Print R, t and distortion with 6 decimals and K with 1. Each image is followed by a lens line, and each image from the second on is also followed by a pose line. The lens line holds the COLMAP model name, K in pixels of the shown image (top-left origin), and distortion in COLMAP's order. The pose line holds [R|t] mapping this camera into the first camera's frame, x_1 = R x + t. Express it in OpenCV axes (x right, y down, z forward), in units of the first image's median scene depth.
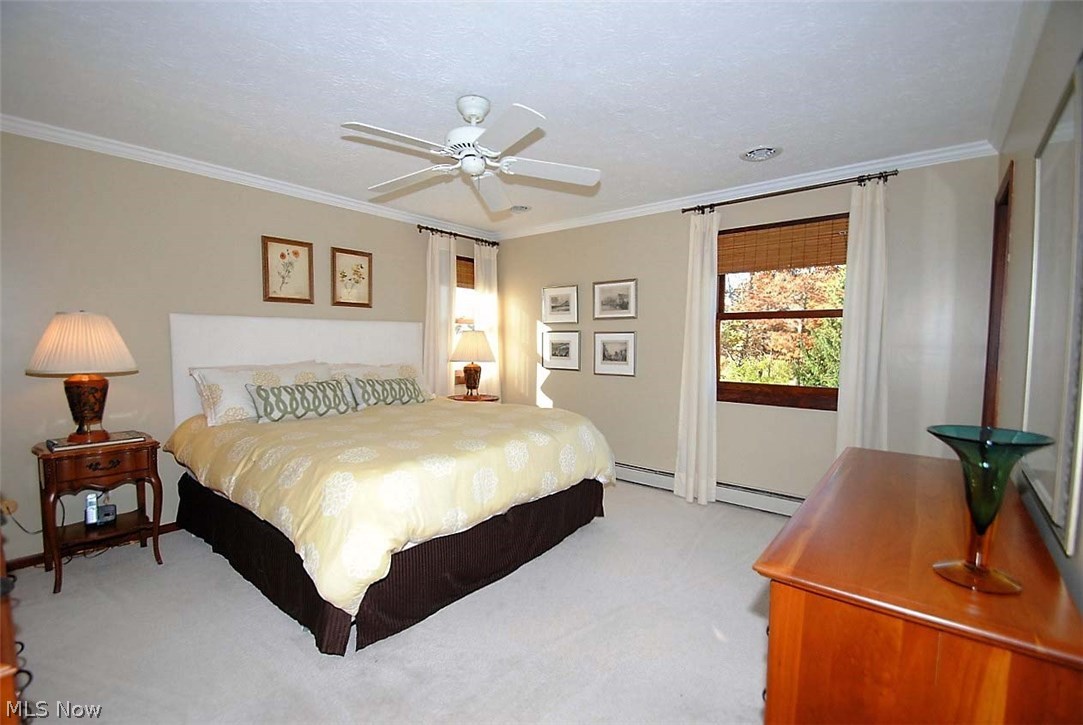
lens RADIAL K [[473.9, 0, 532.5], [0, 473.9, 372.8], [0, 0, 1]] dist [0.019233, -0.019546]
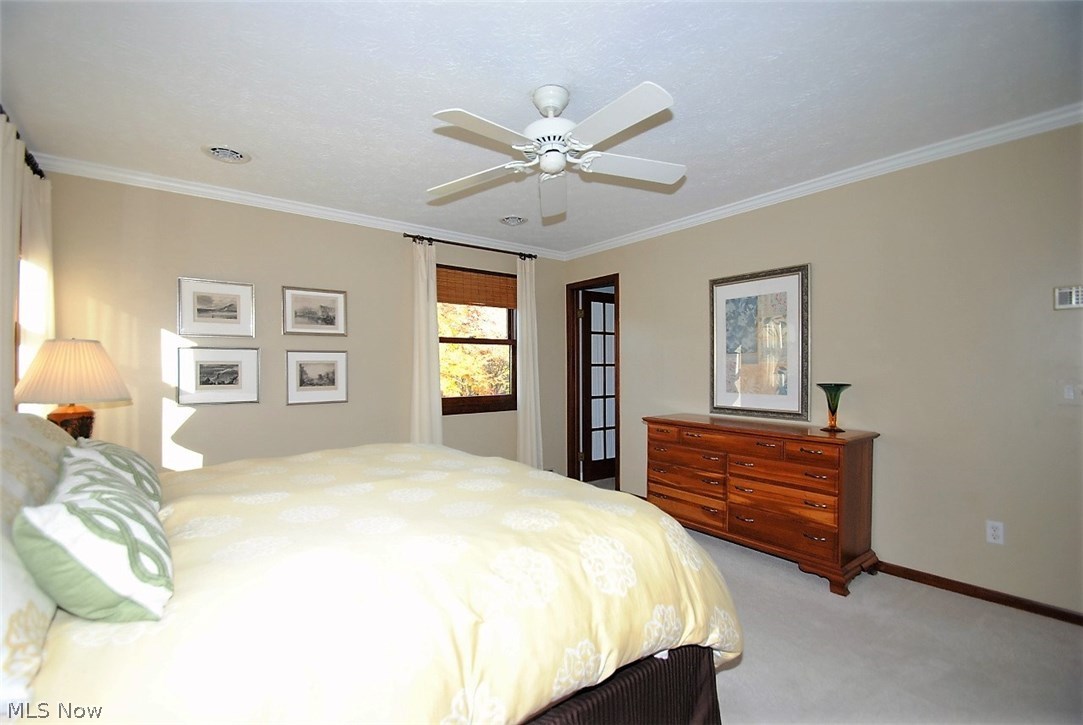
lens RADIAL K [[473.9, 0, 532.5], [0, 473.9, 372.8], [0, 0, 1]] dist [0.019233, -0.019546]
pose [[0.226467, -0.024259, 0.973717, -0.539576], [0.068849, 0.997588, 0.008840, -0.029170], [-0.971582, 0.065037, 0.227591, 0.445996]]
